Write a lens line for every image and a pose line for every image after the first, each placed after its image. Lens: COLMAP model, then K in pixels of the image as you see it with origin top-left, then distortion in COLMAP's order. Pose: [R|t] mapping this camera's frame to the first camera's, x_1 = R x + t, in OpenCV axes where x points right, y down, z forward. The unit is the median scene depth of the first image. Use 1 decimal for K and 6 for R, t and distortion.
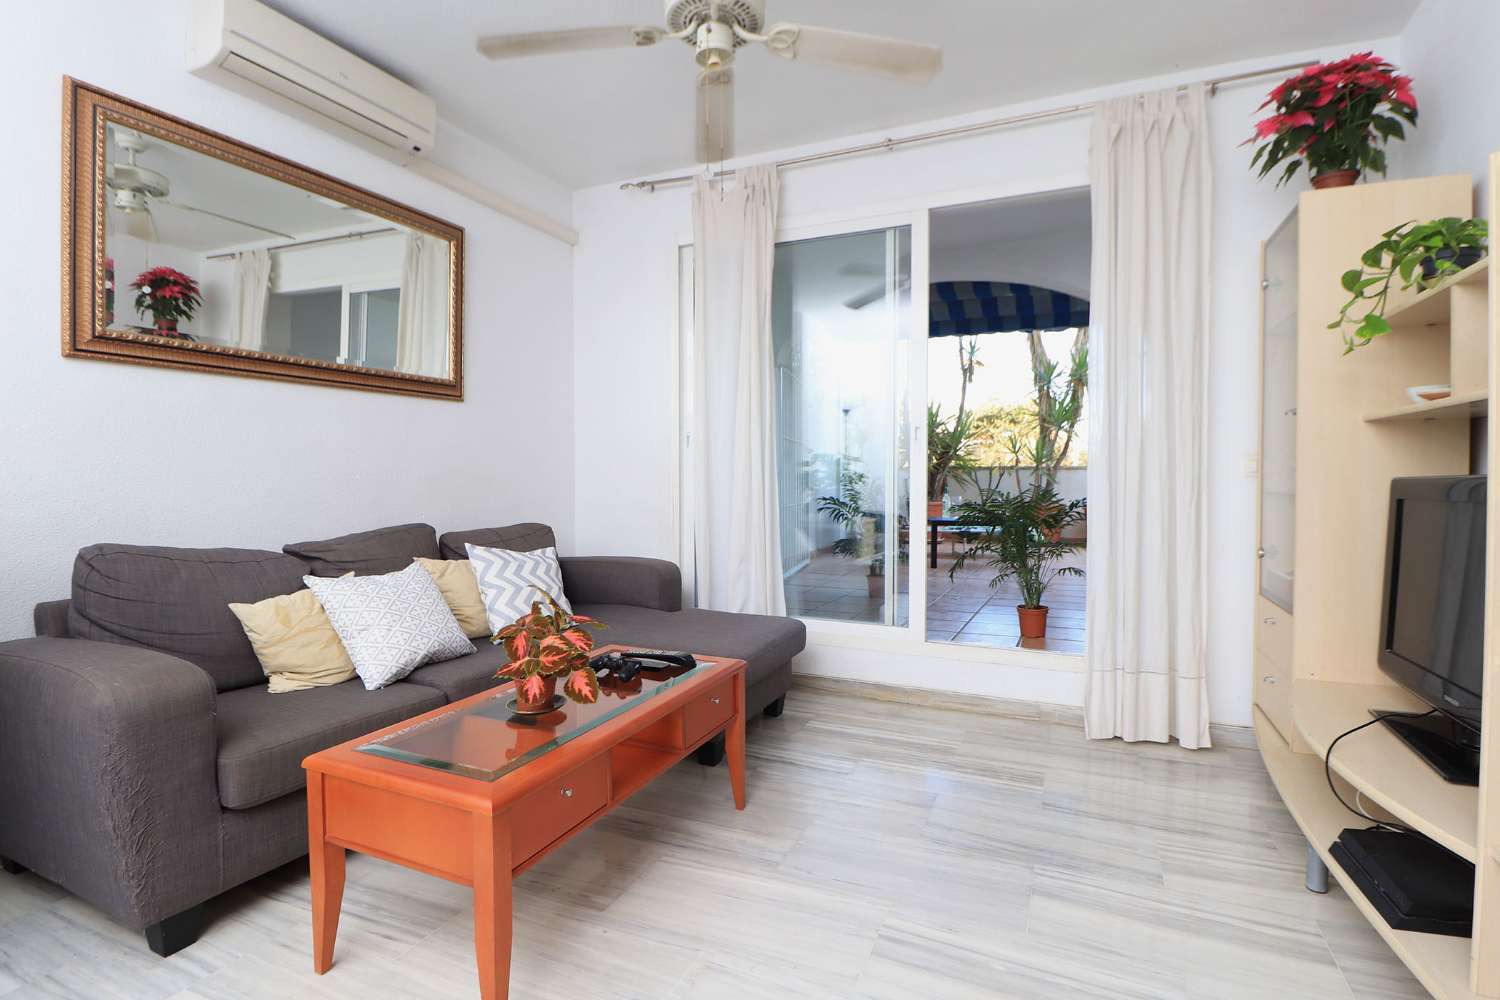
lens RADIAL K [[715.5, 0, 755.6], [0, 715.5, 492.8], [0, 0, 1]] dist [-0.008103, -0.008209]
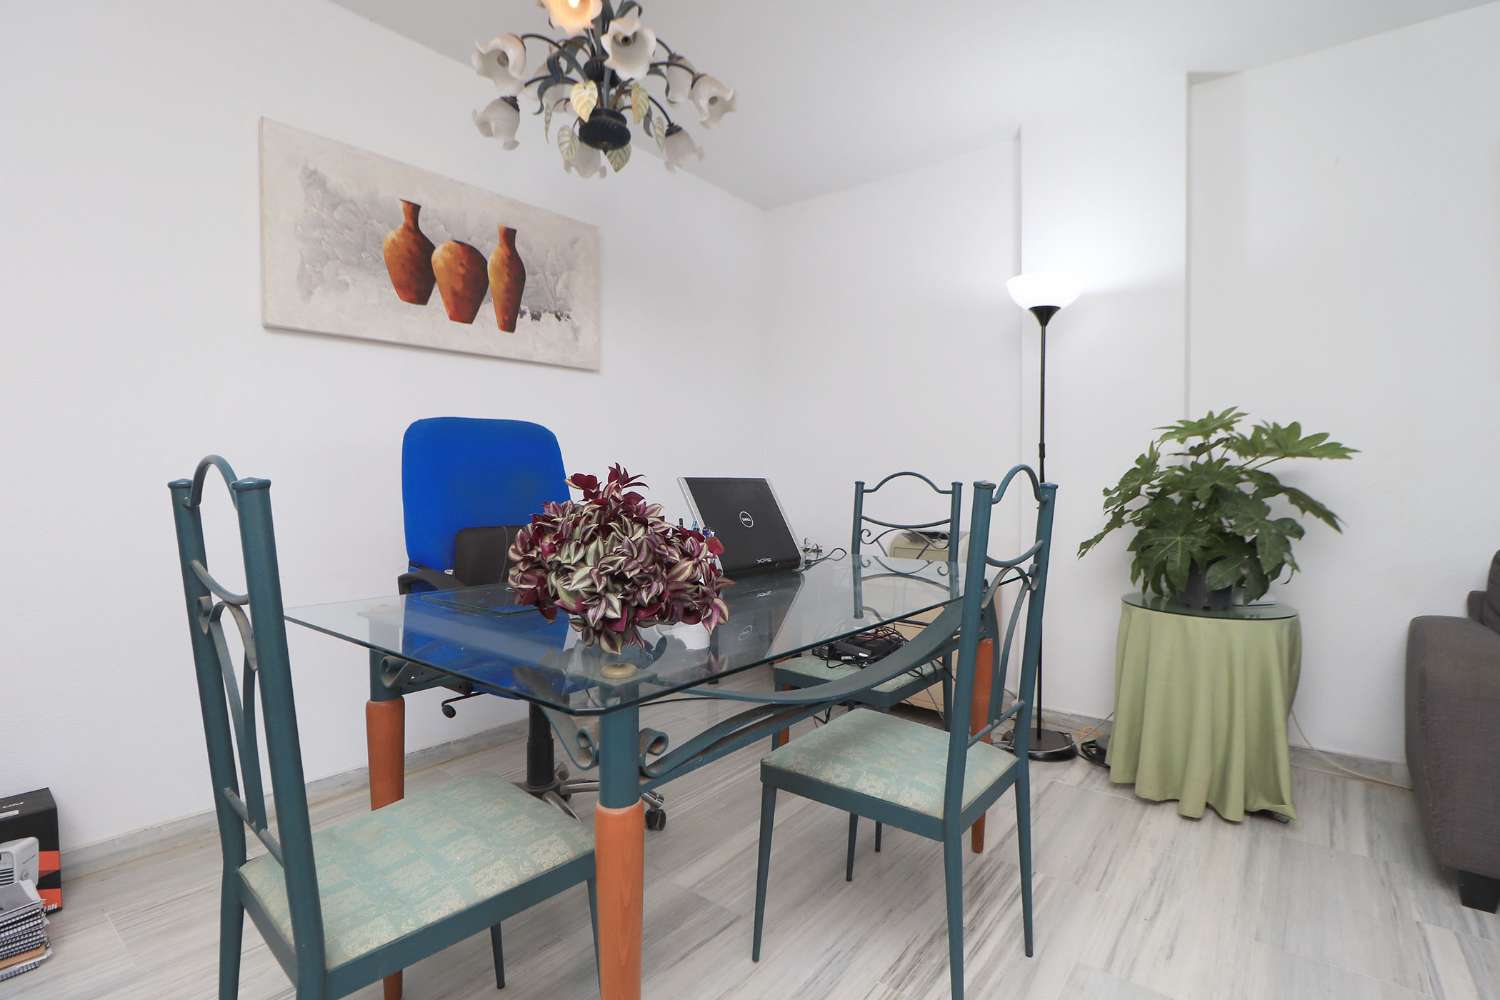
lens RADIAL K [[715.5, 0, 746.0], [0, 715.5, 493.8], [0, 0, 1]] dist [-0.008103, -0.008209]
pose [[-0.246853, 0.015848, -0.968923, 0.311846], [-0.026795, 0.999372, 0.023172, -0.001749], [0.968682, 0.031683, -0.246273, 0.073703]]
